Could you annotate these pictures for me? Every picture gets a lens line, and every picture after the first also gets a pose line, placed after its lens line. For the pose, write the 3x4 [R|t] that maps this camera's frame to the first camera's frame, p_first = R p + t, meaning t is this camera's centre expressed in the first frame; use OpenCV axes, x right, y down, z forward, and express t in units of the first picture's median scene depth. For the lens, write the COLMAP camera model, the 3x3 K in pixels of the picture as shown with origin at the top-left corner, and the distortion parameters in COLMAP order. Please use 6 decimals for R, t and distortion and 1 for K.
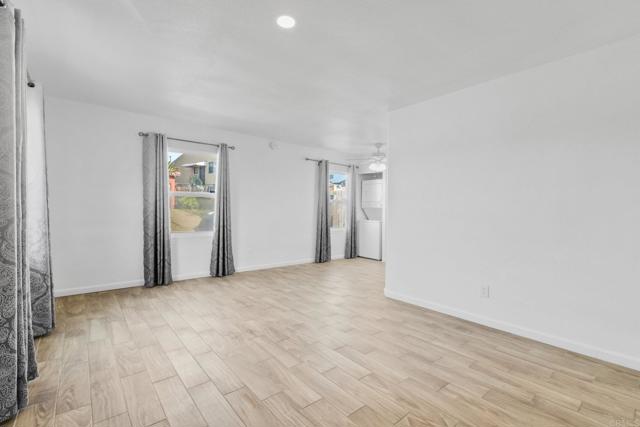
lens RADIAL K [[282.7, 0, 318.8], [0, 282.7, 213.4], [0, 0, 1]] dist [0.000320, -0.000111]
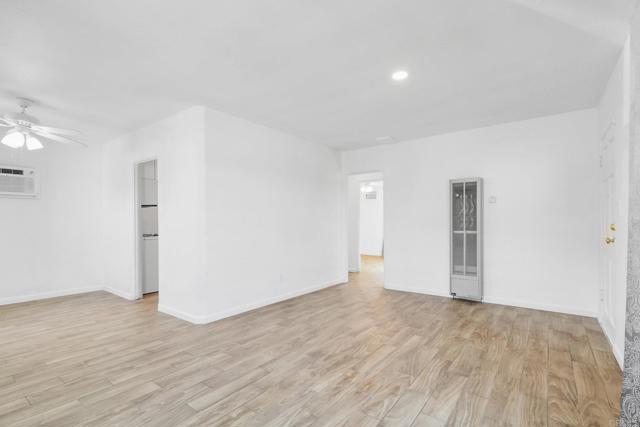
lens RADIAL K [[304.5, 0, 313.3], [0, 304.5, 223.2], [0, 0, 1]] dist [0.002003, 0.000573]
pose [[-0.211495, -0.019283, 0.977189, -0.930617], [0.008160, 0.999736, 0.021494, -0.031676], [-0.977345, 0.012520, -0.211282, 1.130619]]
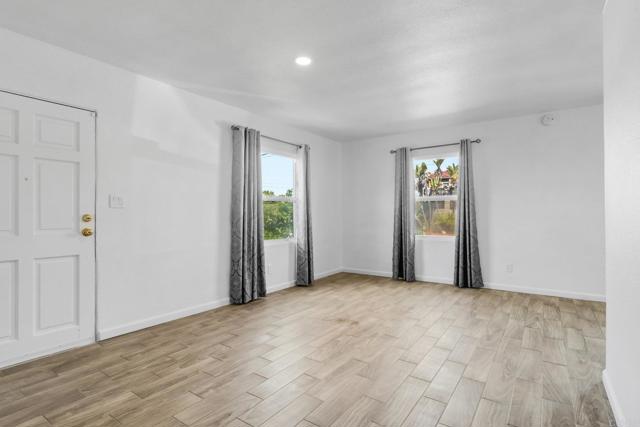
lens RADIAL K [[320.3, 0, 323.7], [0, 320.3, 218.4], [0, 0, 1]] dist [0.008863, 0.000334]
pose [[0.272806, -0.000874, -0.962069, 0.838529], [-0.001438, 0.999998, -0.001316, 0.007883], [0.962068, 0.001743, 0.272805, 0.476055]]
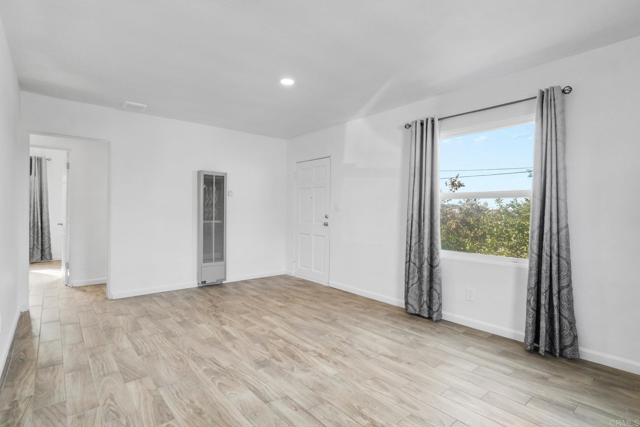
lens RADIAL K [[320.3, 0, 322.3], [0, 320.3, 214.6], [0, 0, 1]] dist [0.008863, 0.000334]
pose [[-0.999564, -0.026928, -0.012123, -0.194495], [-0.027104, 0.999525, 0.014667, -0.027326], [0.011722, 0.014990, -0.999819, 1.763763]]
